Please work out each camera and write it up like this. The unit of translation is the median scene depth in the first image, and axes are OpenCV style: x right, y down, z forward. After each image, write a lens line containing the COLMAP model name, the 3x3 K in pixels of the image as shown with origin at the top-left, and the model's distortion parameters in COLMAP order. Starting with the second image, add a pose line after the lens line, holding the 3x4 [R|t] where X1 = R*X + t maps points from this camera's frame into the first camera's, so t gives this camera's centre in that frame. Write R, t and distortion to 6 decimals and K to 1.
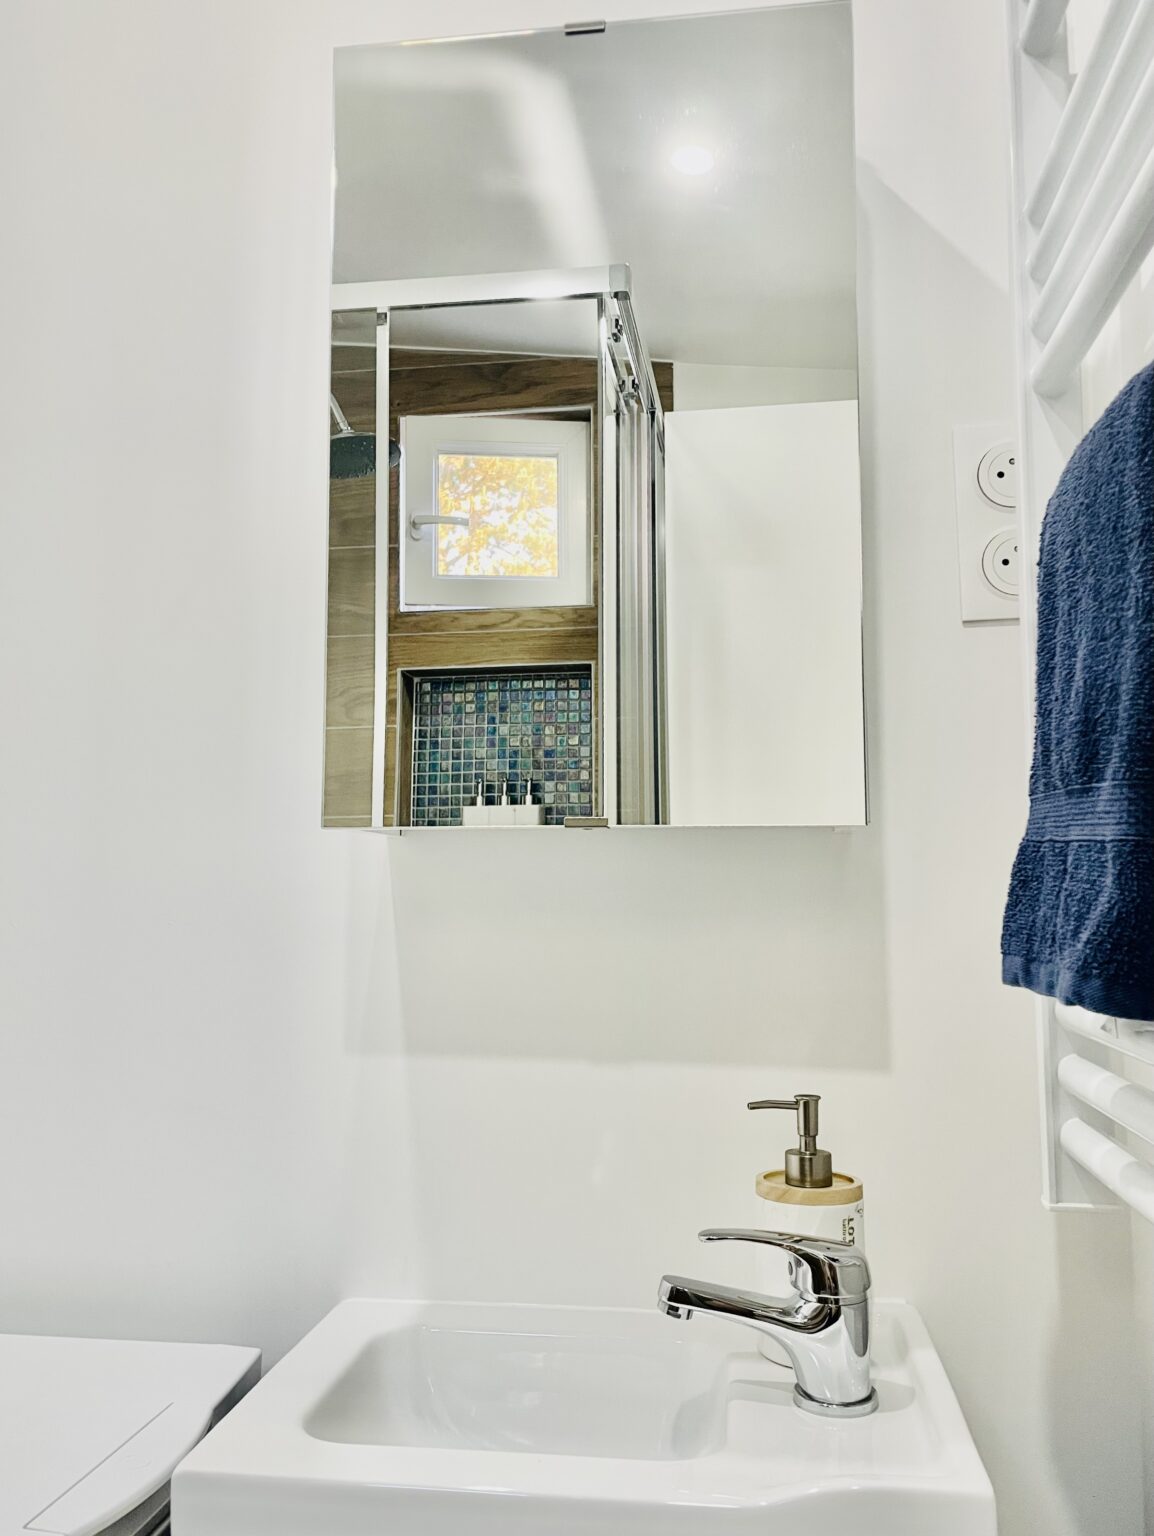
lens RADIAL K [[1224.6, 0, 576.5], [0, 1224.6, 798.8], [0, 0, 1]] dist [0.114593, -0.125506]
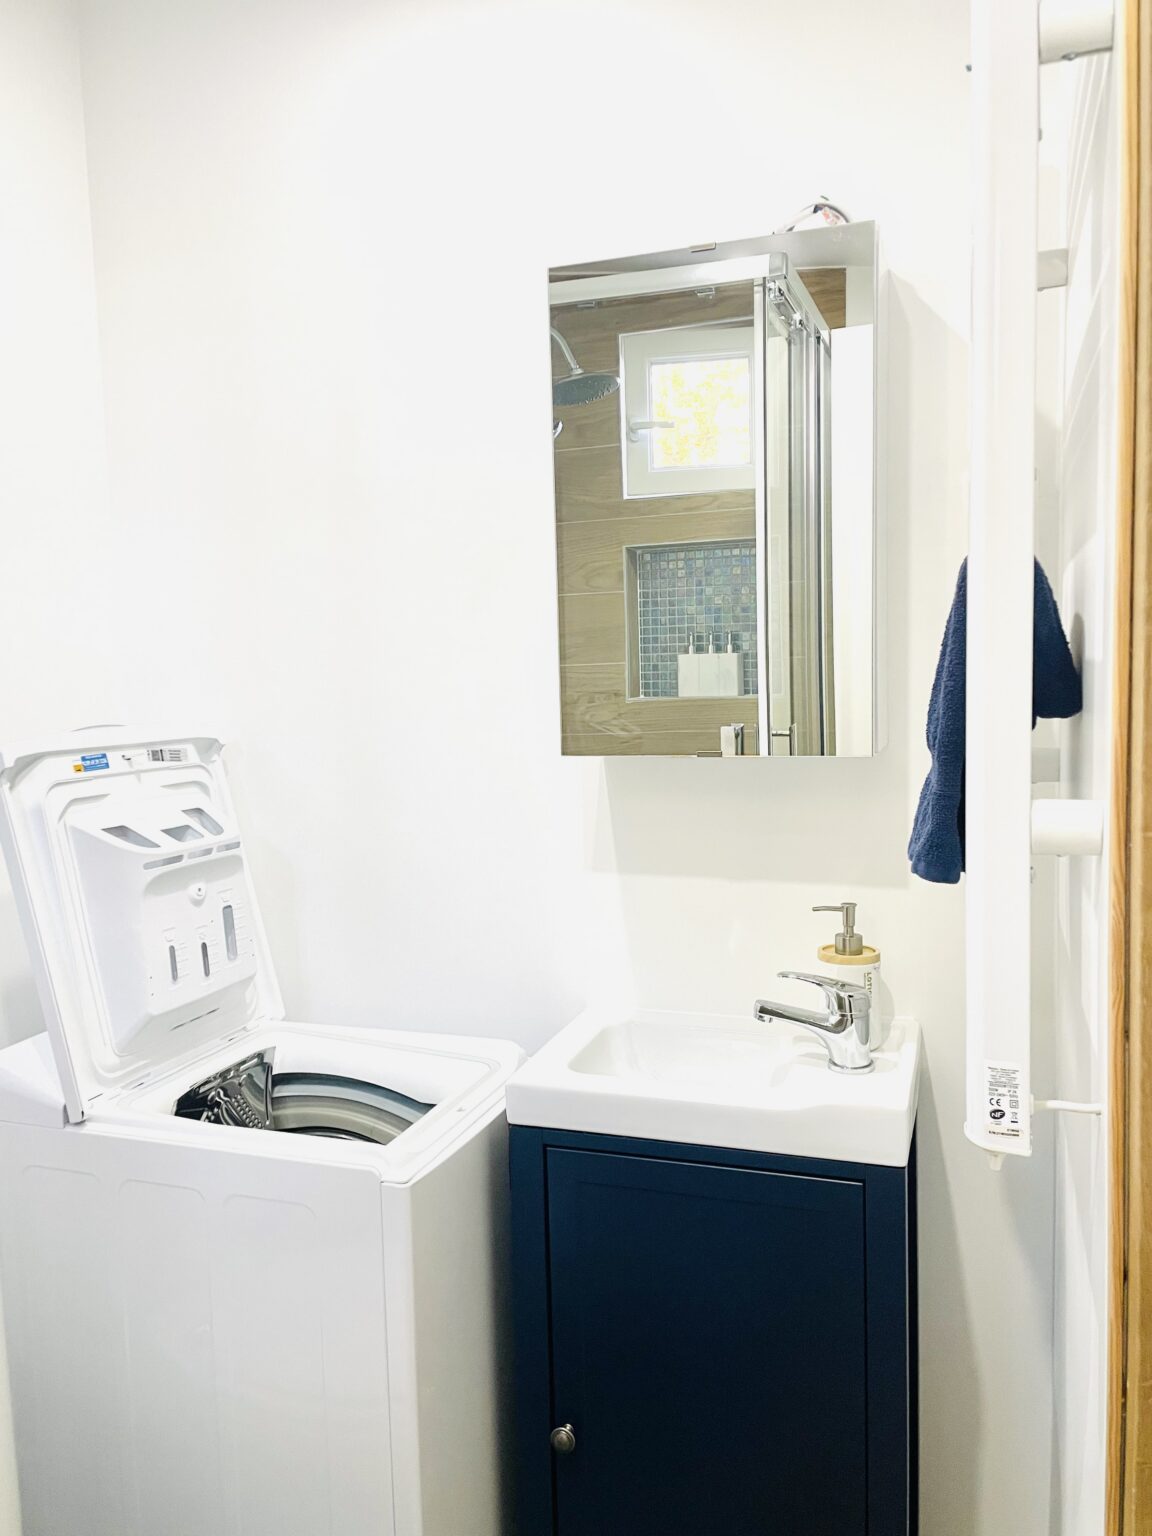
lens RADIAL K [[1192.9, 0, 576.0], [0, 1192.9, 768.0], [0, 0, 1]] dist [0.116307, -0.129756]
pose [[0.977390, -0.014147, -0.210973, 0.064602], [0.049706, 0.985171, 0.164215, -0.087726], [0.205521, -0.170989, 0.963599, -0.239600]]
